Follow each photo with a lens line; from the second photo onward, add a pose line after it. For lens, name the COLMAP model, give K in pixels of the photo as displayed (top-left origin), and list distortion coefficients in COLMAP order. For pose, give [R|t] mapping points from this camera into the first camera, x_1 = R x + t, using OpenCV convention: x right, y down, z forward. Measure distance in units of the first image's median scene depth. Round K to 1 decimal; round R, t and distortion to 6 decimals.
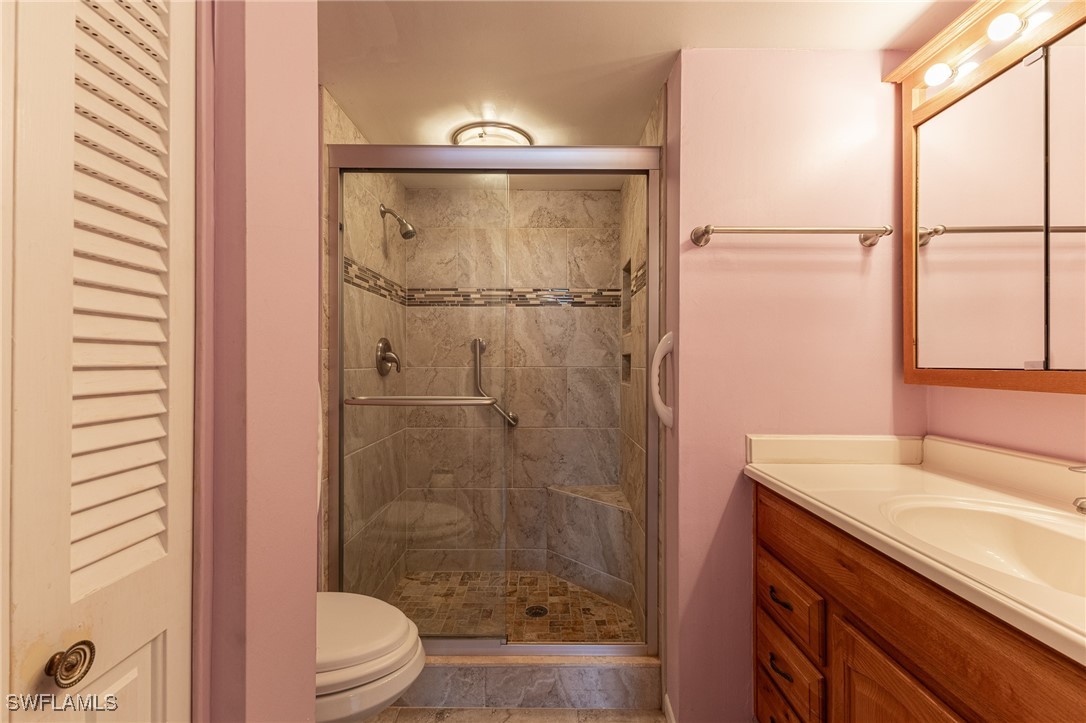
lens RADIAL K [[466.1, 0, 538.8], [0, 466.1, 362.7], [0, 0, 1]] dist [0.012932, -0.003395]
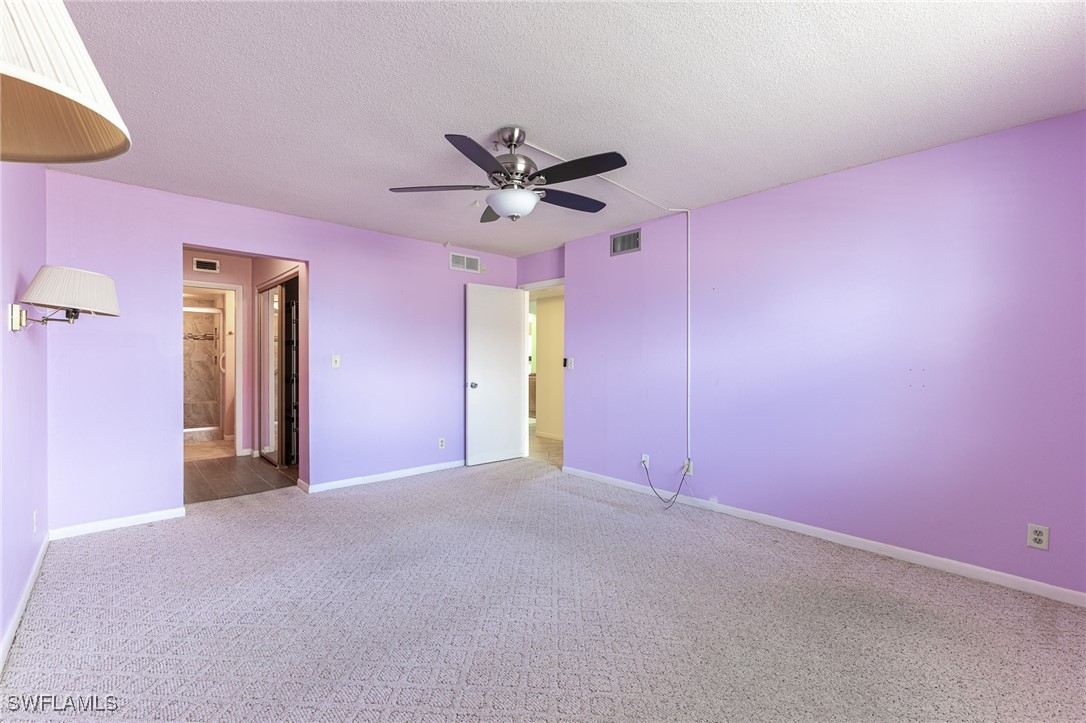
lens RADIAL K [[466.1, 0, 541.7], [0, 466.1, 360.6], [0, 0, 1]] dist [0.012932, -0.003395]
pose [[0.731506, -0.004432, 0.681820, -0.547433], [-0.003021, 0.999948, 0.009742, -0.042602], [-0.681828, -0.009186, 0.731455, -4.276687]]
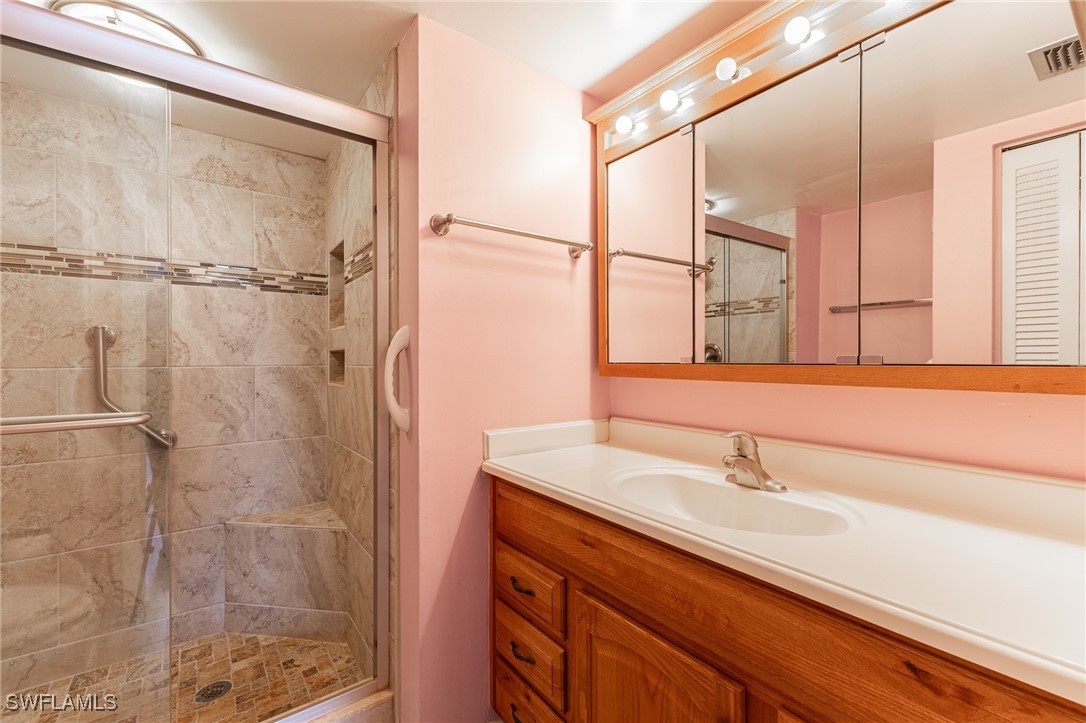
lens RADIAL K [[466.1, 0, 538.6], [0, 466.1, 361.6], [0, 0, 1]] dist [0.012932, -0.003395]
pose [[0.799430, -0.007754, 0.600709, -0.052816], [0.005476, 0.999969, 0.005620, 0.000038], [-0.600734, -0.001203, 0.799448, 0.114055]]
